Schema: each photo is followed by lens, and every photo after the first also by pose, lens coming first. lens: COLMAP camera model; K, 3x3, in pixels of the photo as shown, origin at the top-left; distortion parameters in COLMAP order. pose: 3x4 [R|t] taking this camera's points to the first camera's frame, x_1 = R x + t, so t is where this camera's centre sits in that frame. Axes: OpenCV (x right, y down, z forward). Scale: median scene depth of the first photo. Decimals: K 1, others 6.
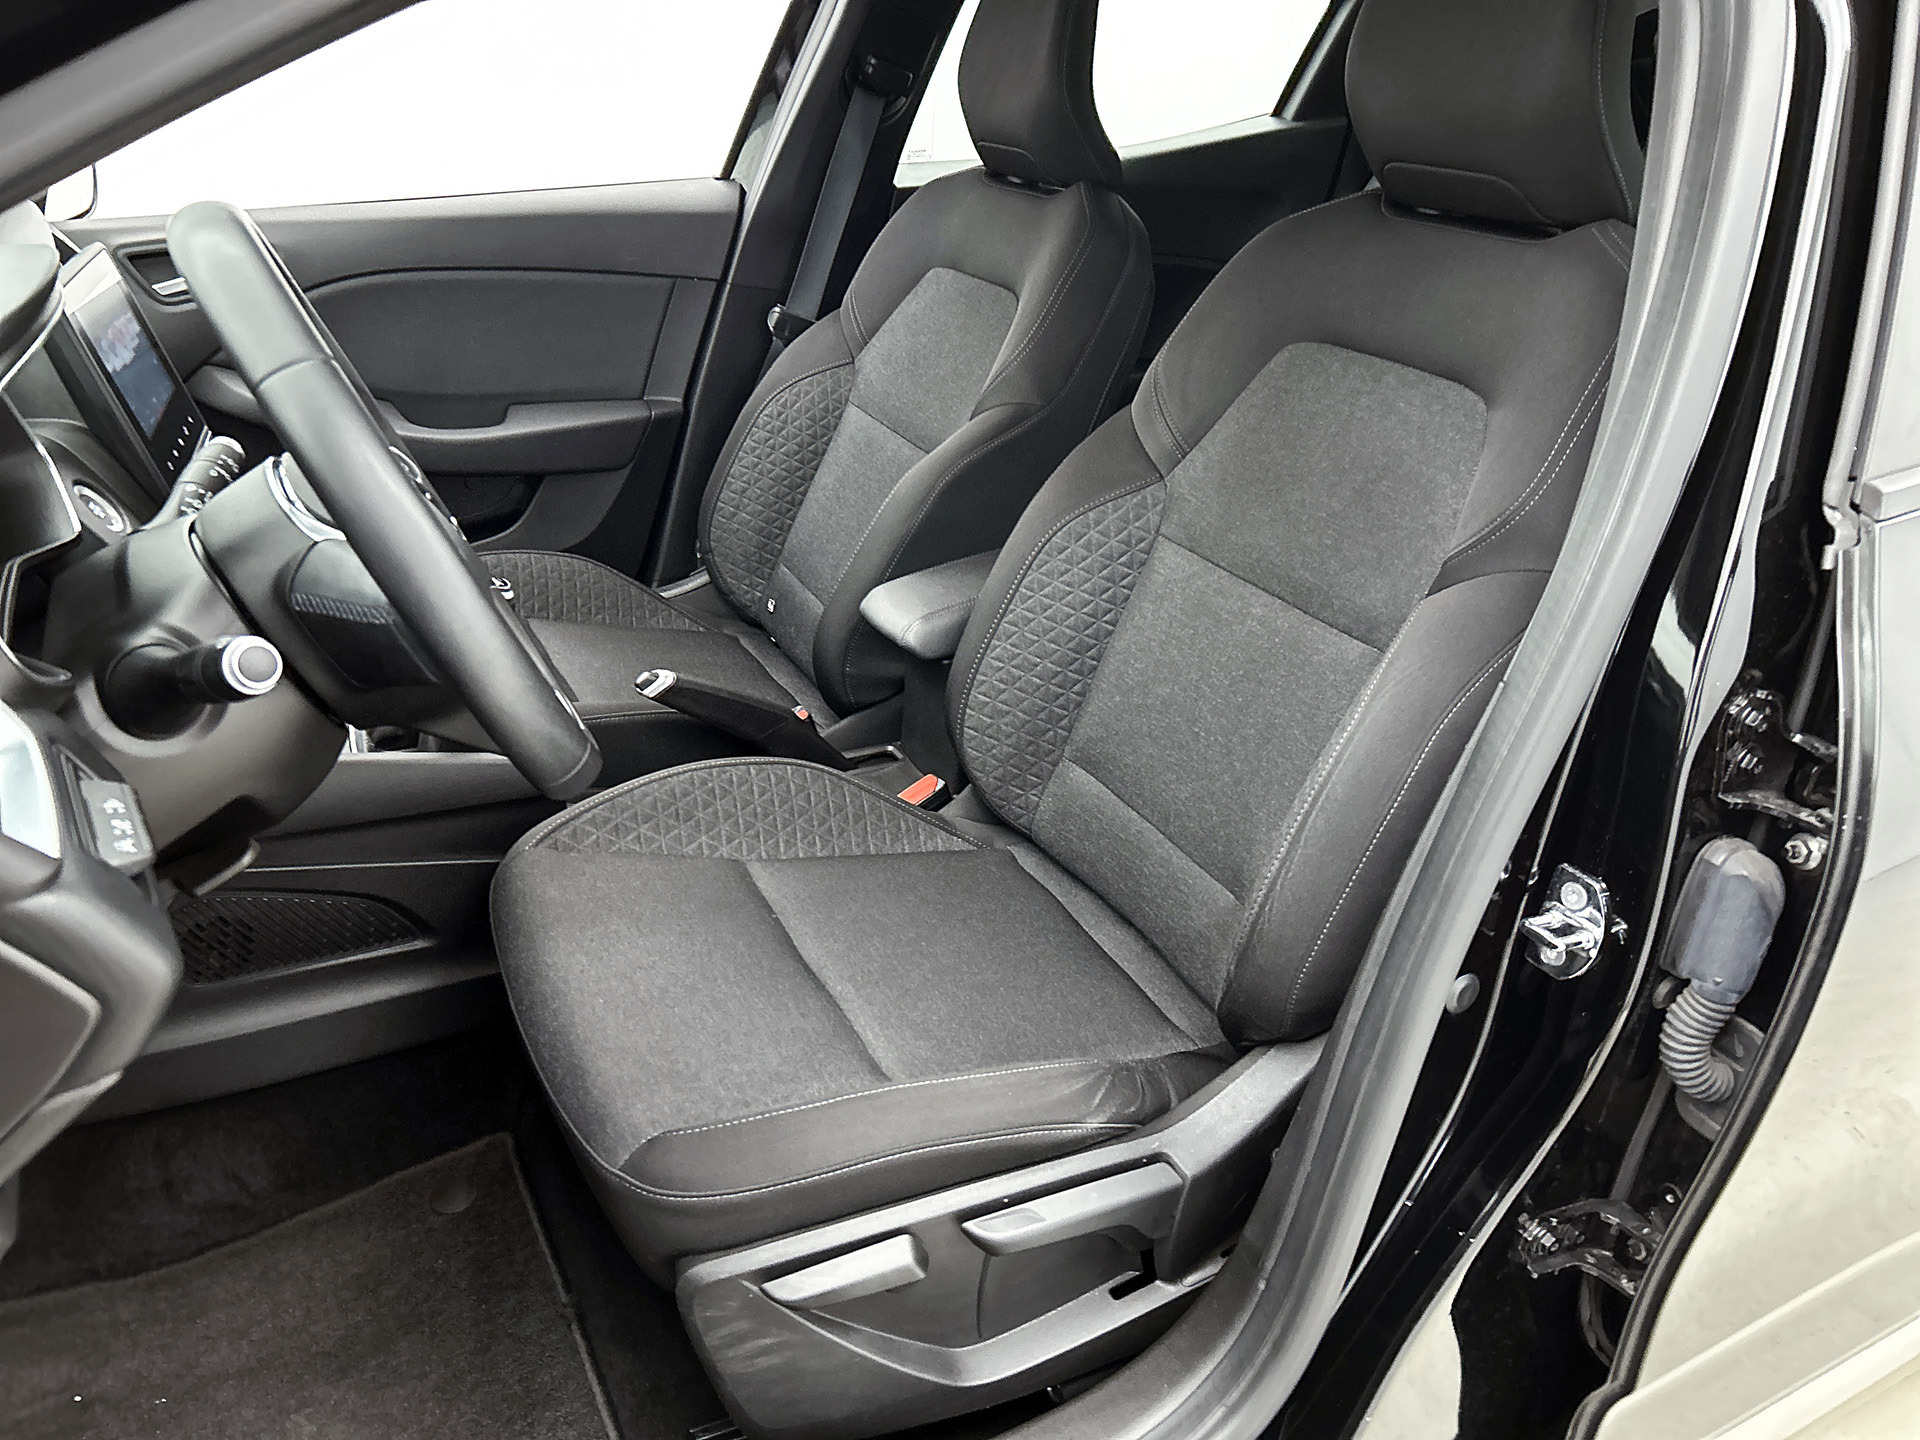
lens RADIAL K [[1444.1, 0, 962.2], [0, 1444.1, 727.6], [0, 0, 1]] dist [0.012243, 0.000246]
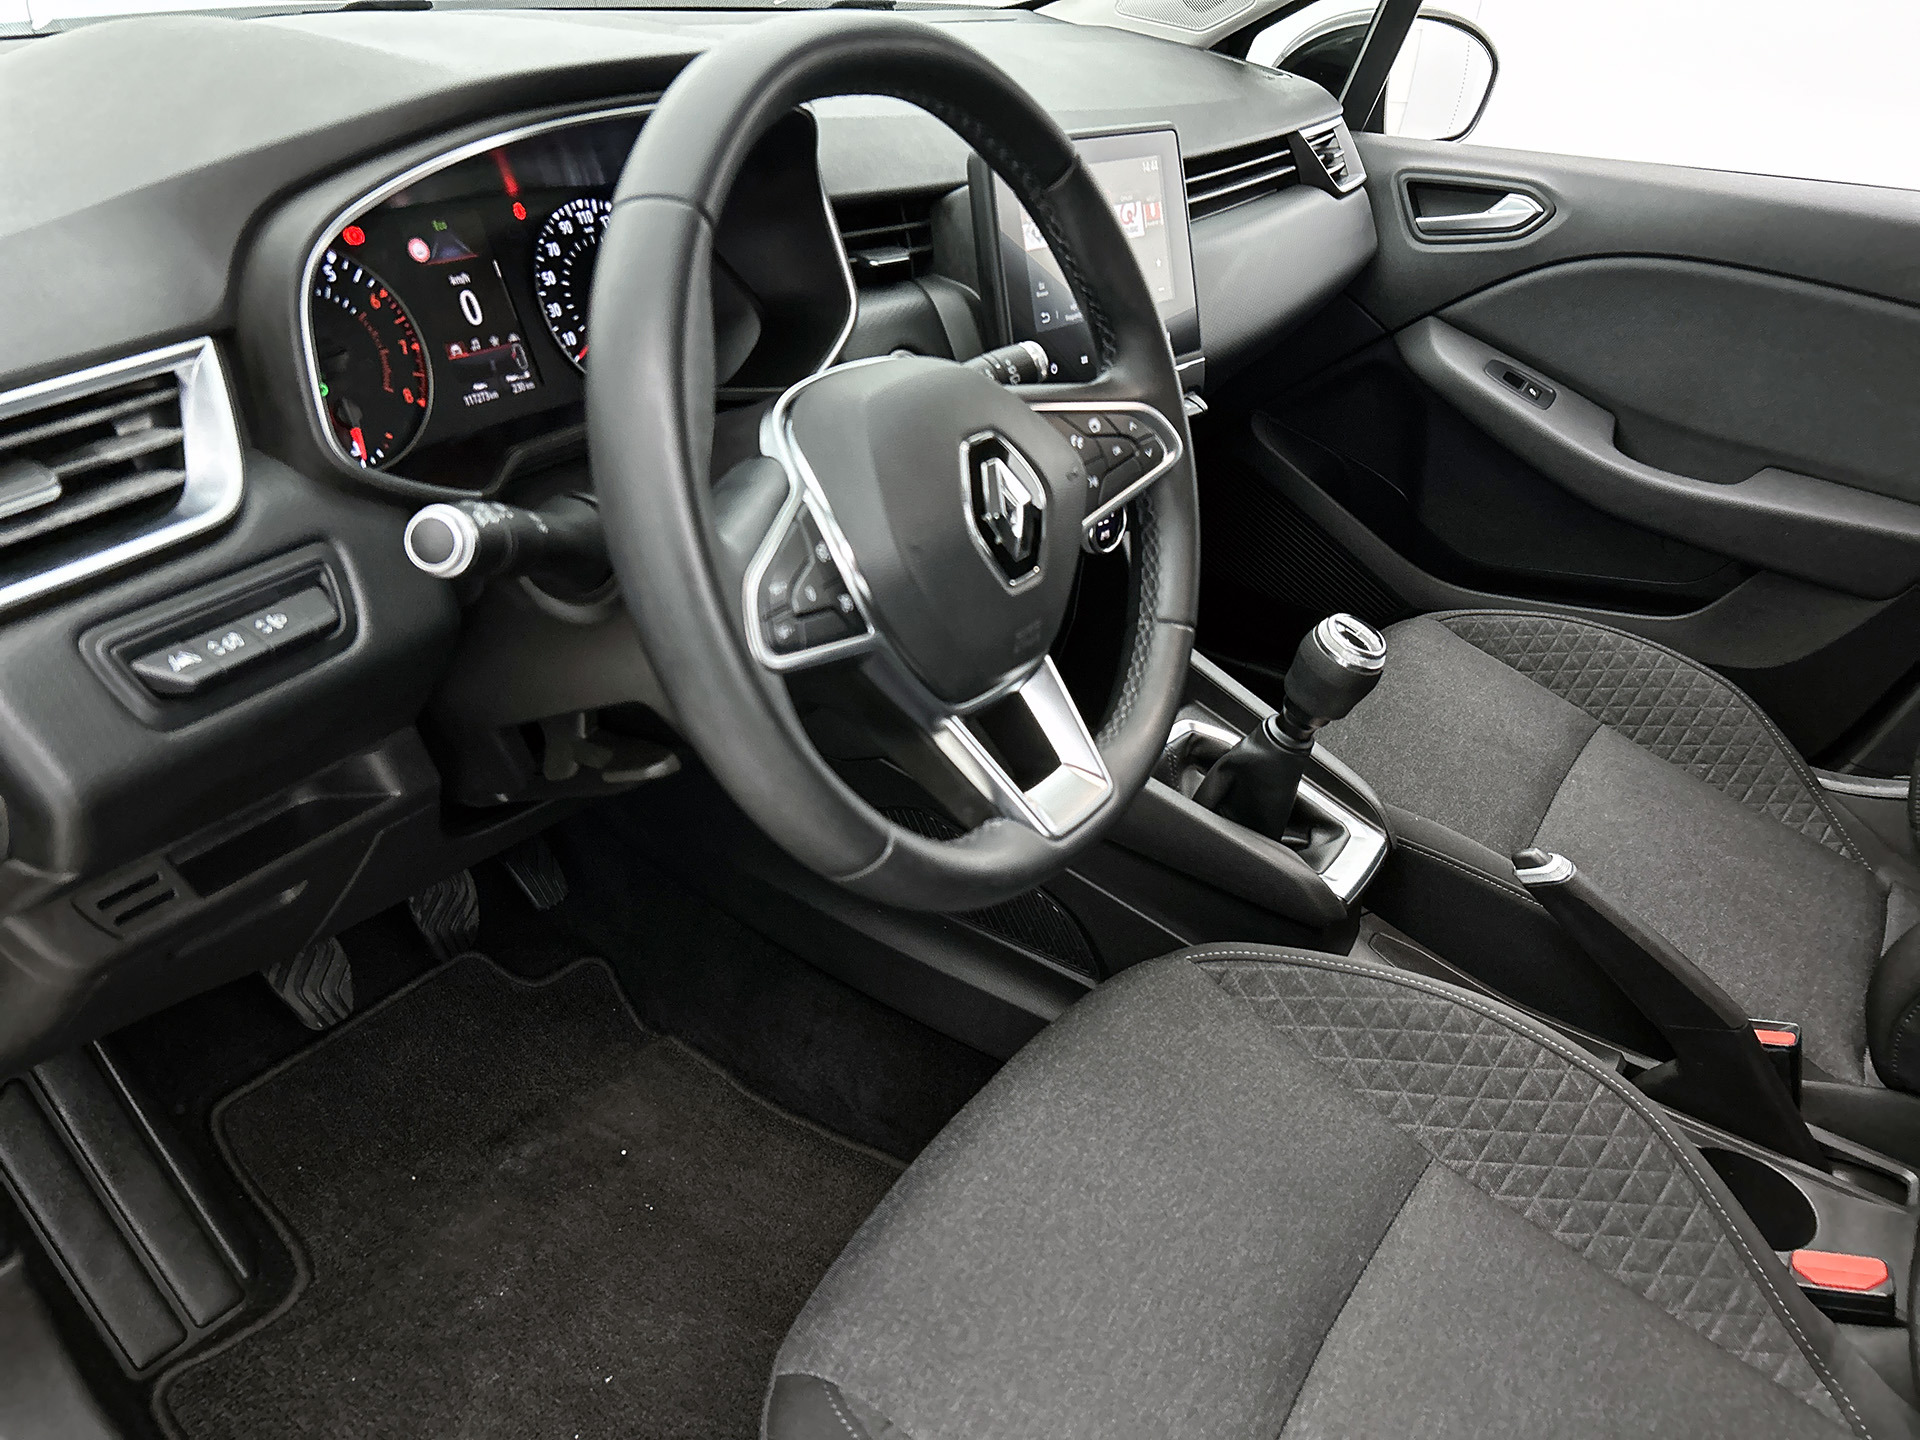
lens RADIAL K [[1444.1, 0, 954.0], [0, 1444.1, 725.8], [0, 0, 1]] dist [0.012243, 0.000246]
pose [[0.494607, 0.436023, -0.751830, 0.137663], [-0.439288, 0.871837, 0.216626, -0.116873], [0.749927, 0.223125, 0.622756, 0.347848]]
